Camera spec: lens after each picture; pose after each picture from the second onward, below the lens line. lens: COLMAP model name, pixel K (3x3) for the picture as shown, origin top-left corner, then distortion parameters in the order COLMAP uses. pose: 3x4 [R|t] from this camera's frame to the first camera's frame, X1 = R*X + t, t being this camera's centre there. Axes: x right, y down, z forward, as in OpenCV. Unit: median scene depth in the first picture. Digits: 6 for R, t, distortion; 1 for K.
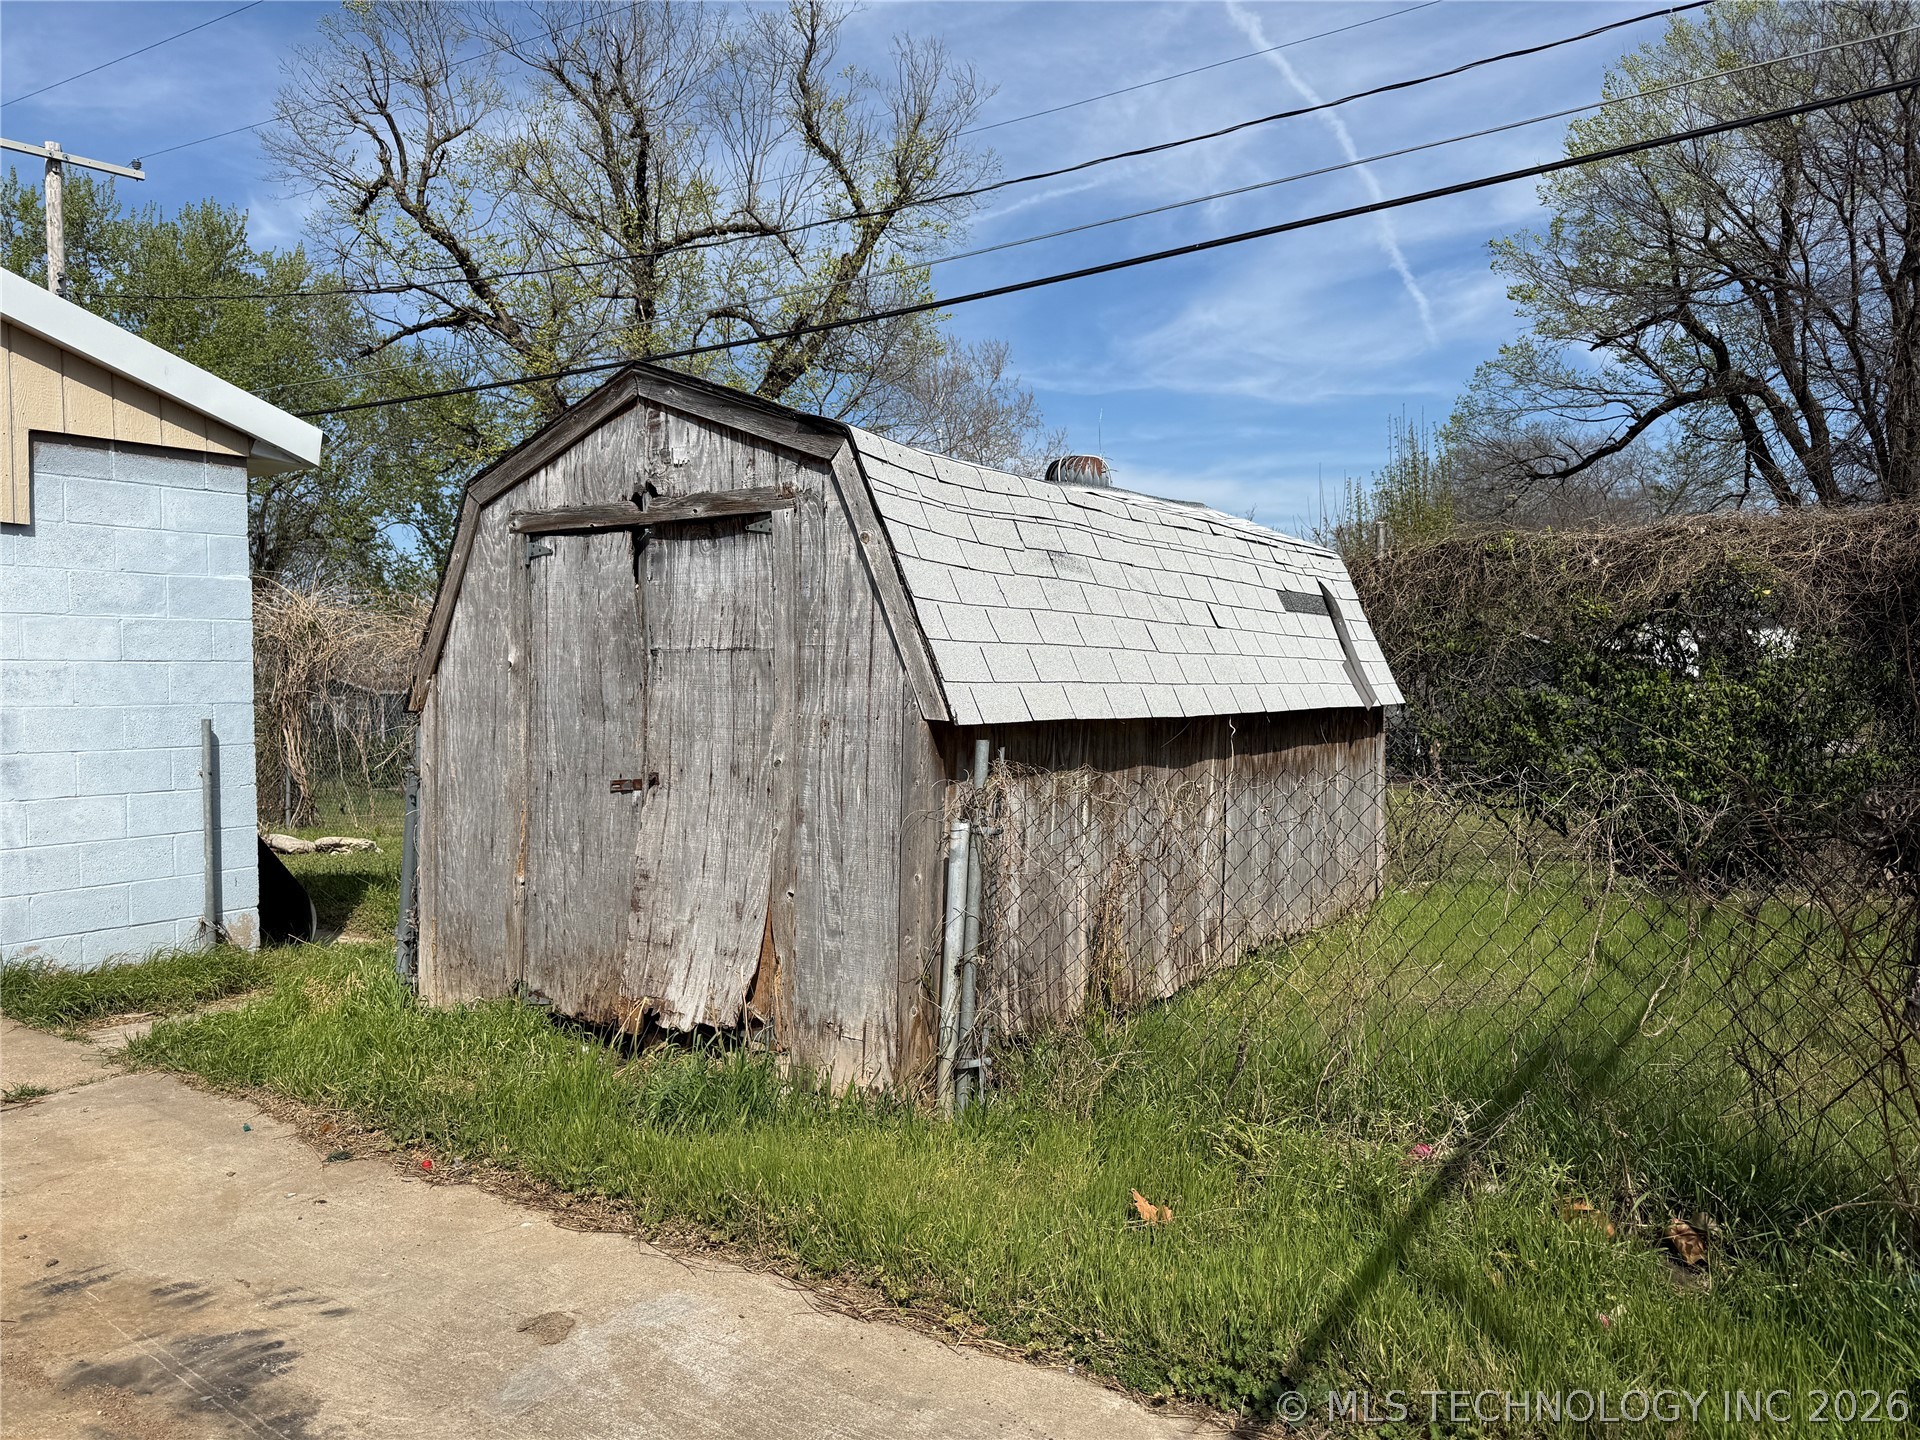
lens RADIAL K [[1356.7, 0, 957.8], [0, 1356.7, 722.6], [0, 0, 1]] dist [0.013496, -0.017832]
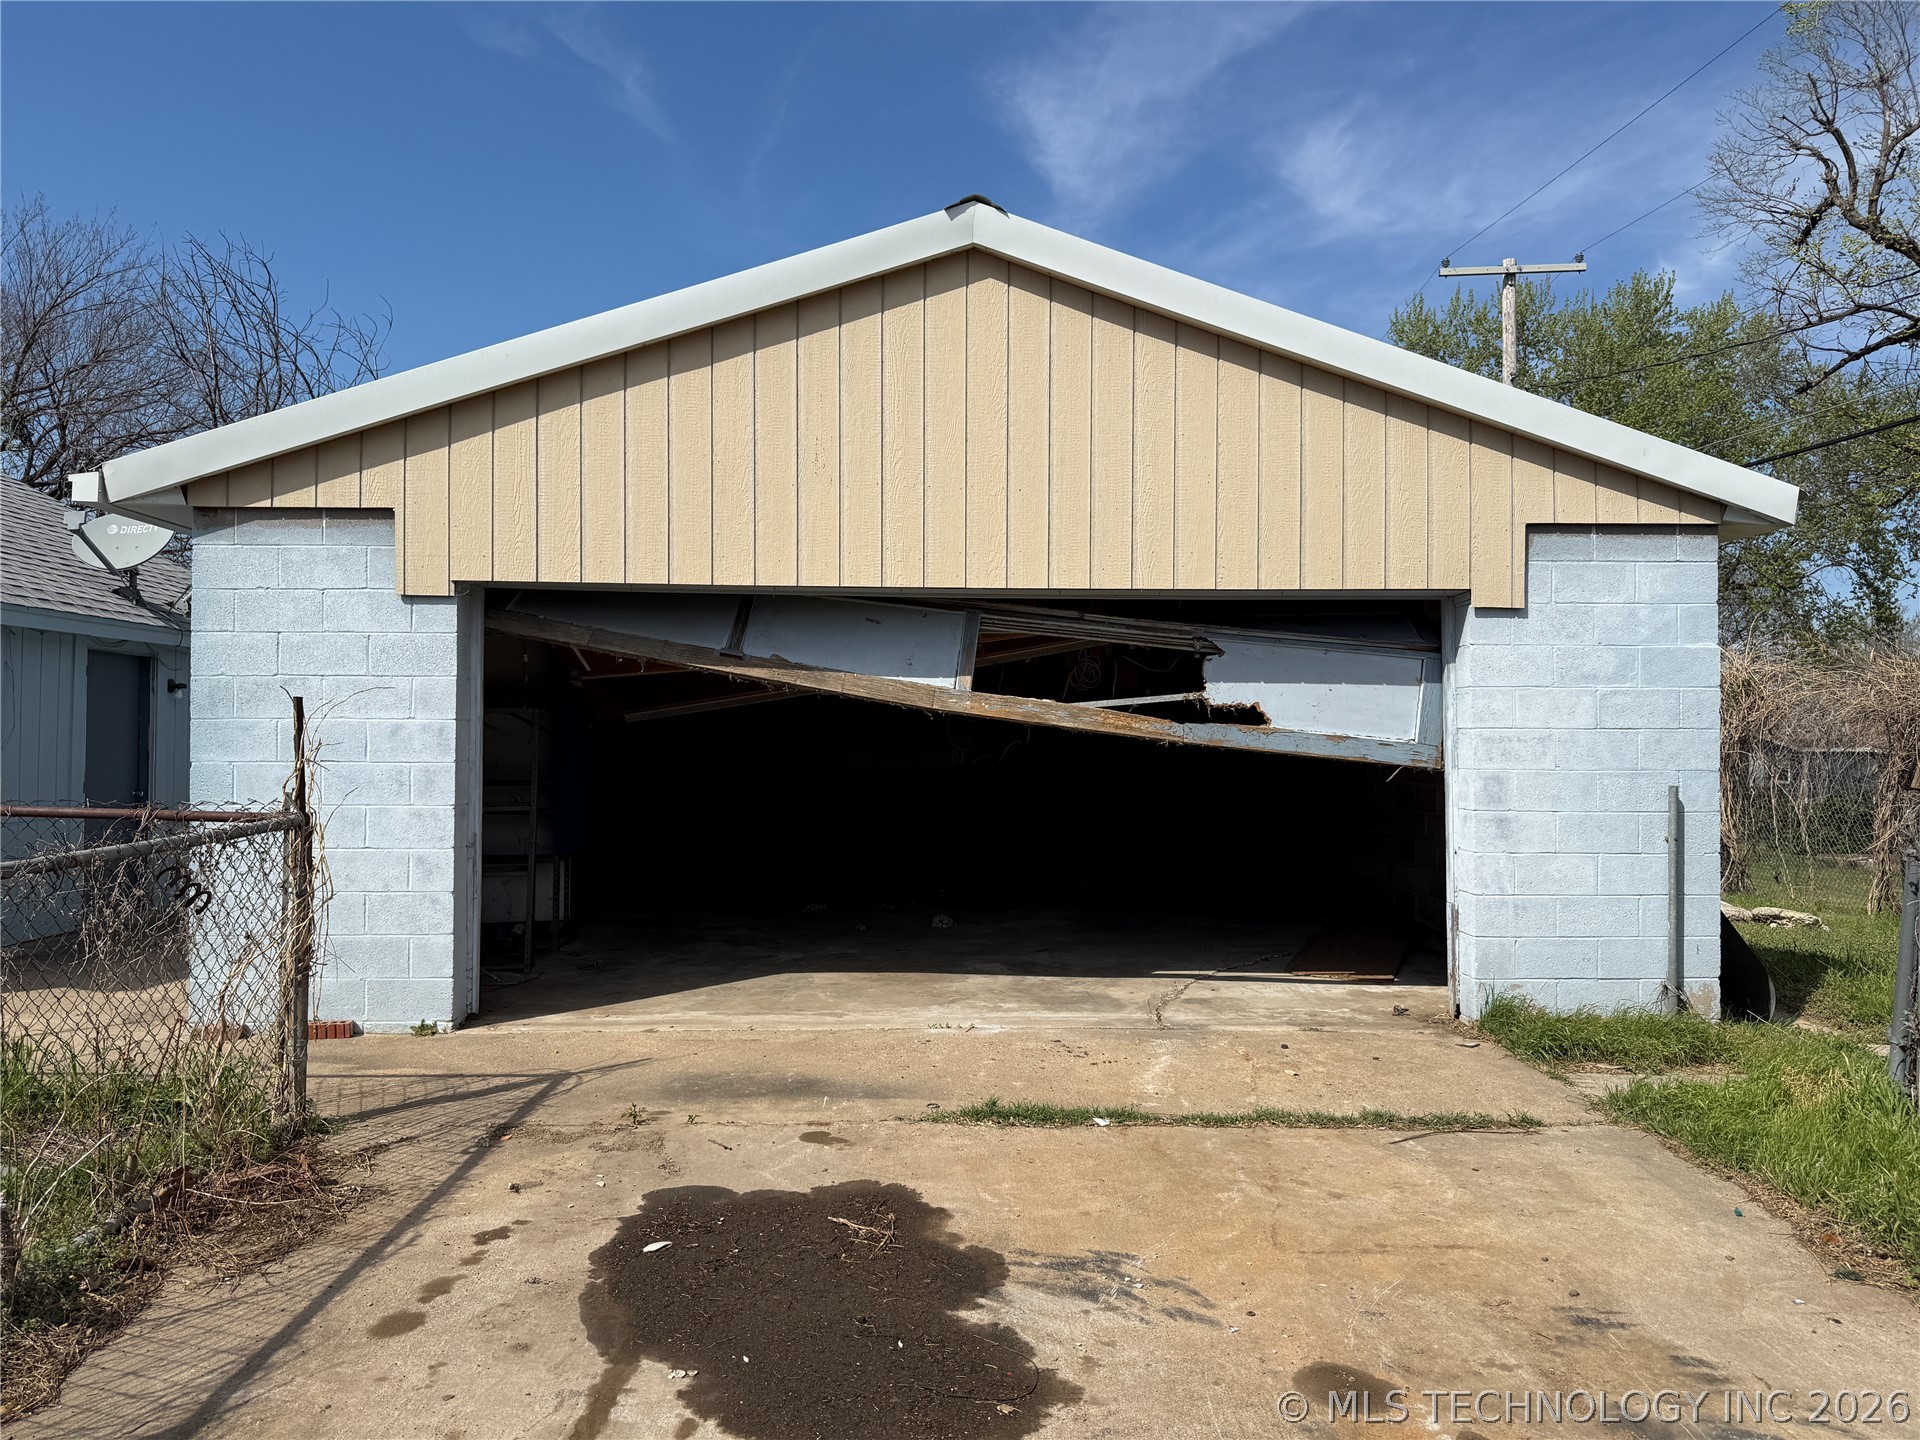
lens RADIAL K [[1356.7, 0, 961.5], [0, 1356.7, 725.0], [0, 0, 1]] dist [0.013496, -0.017832]
pose [[0.579536, 0.003206, -0.814941, -0.031269], [-0.034118, 0.999211, -0.020331, -0.008822], [0.814232, 0.039586, 0.579188, -0.023174]]
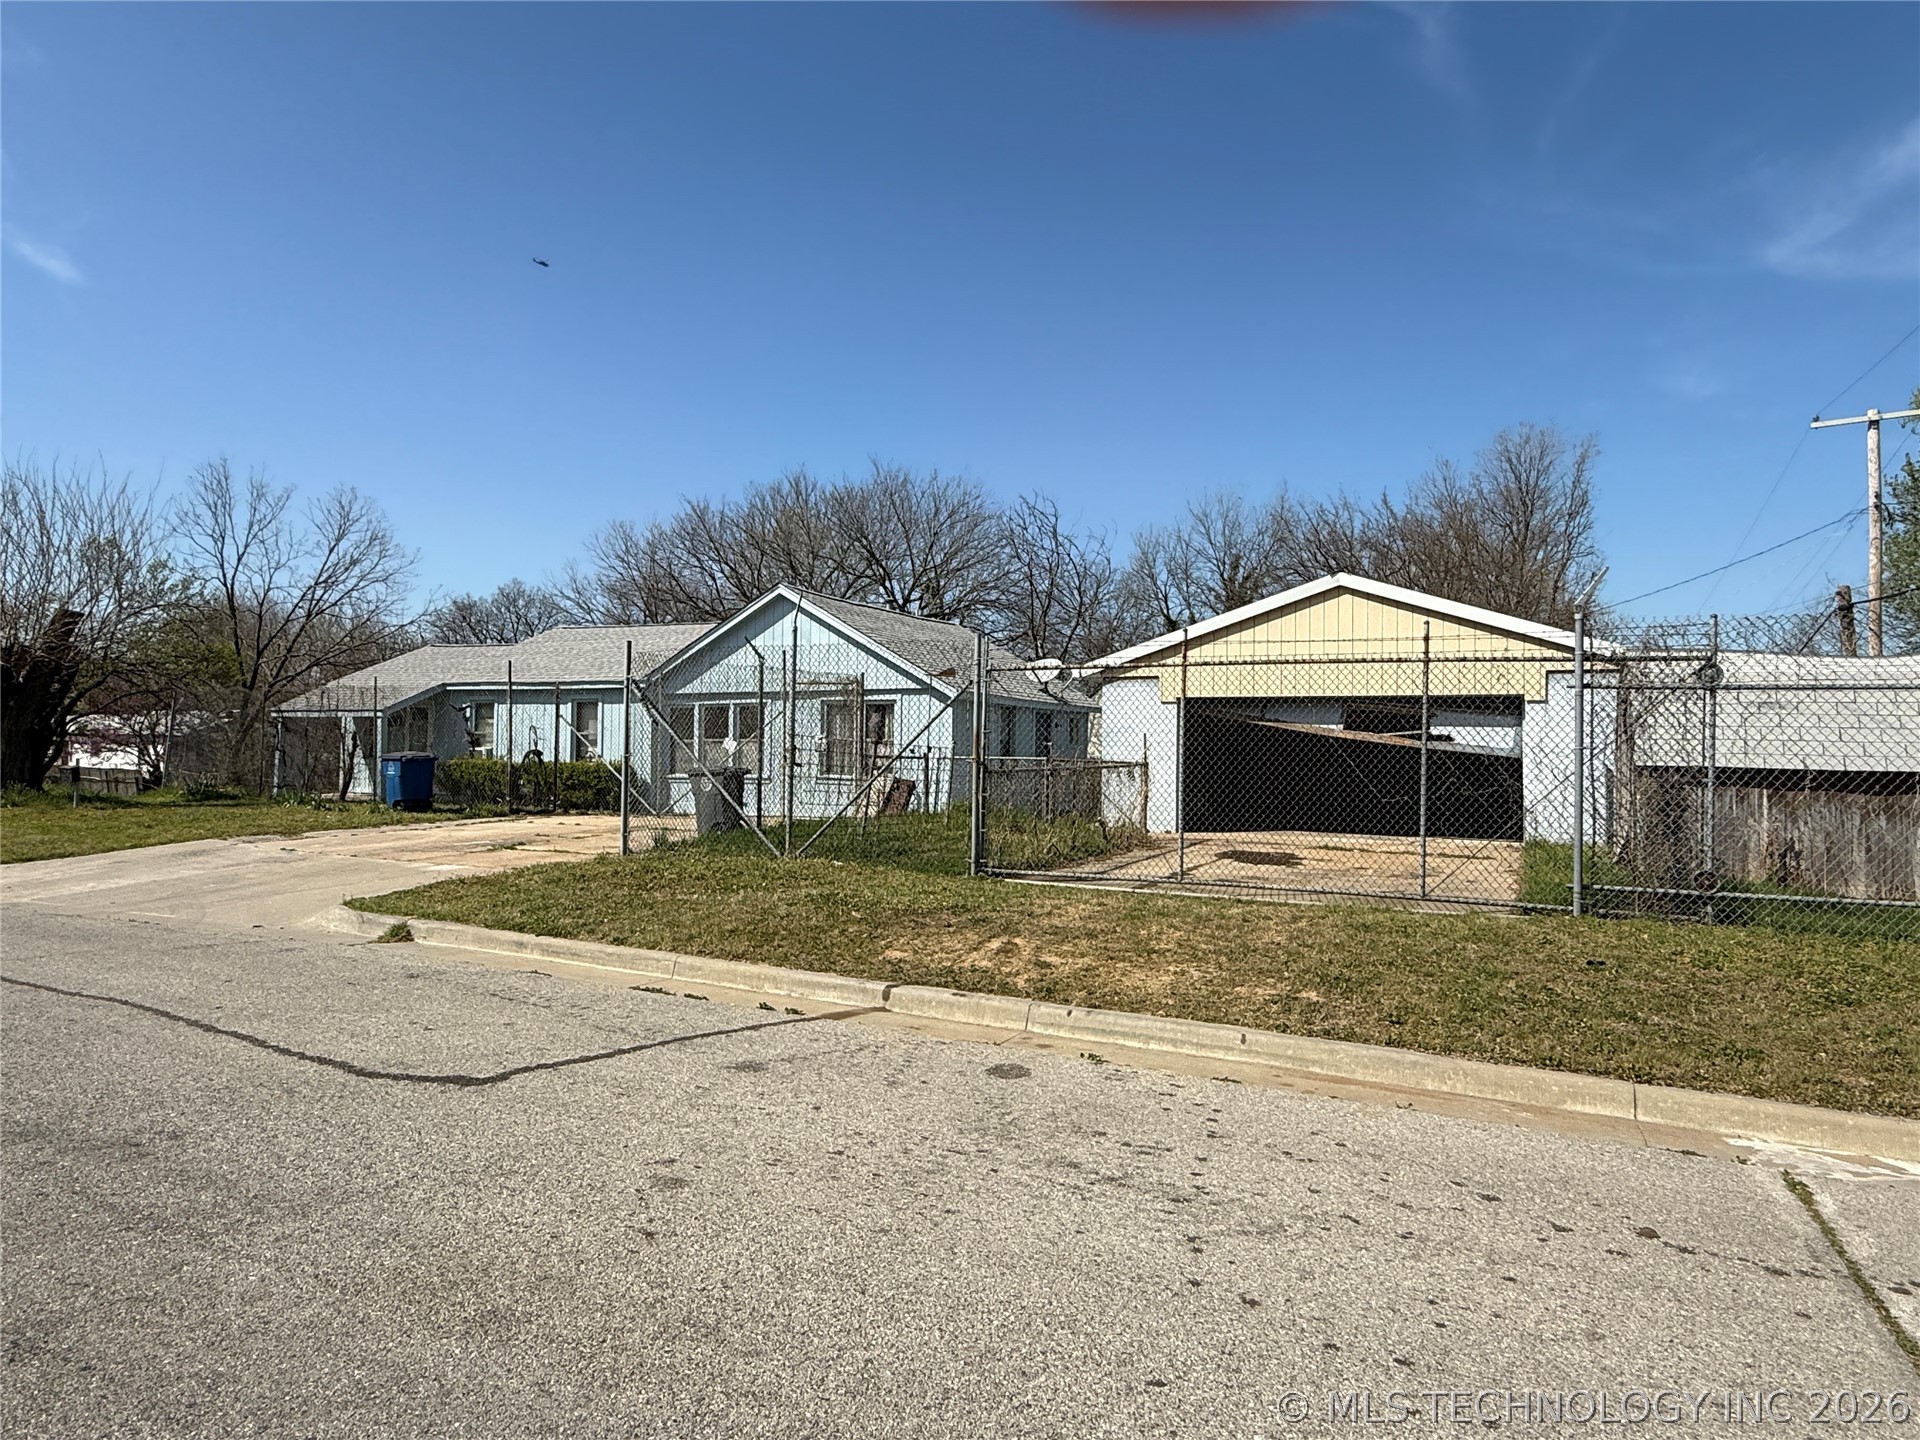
lens RADIAL K [[1125.1, 0, 962.1], [0, 1125.1, 723.3], [0, 0, 1]] dist [-0.006294, 0.001488]
pose [[0.125477, -0.012463, -0.992018, 1.526314], [-0.045414, 0.998801, -0.018293, 0.014287], [0.991056, 0.047347, 0.124761, -0.585778]]
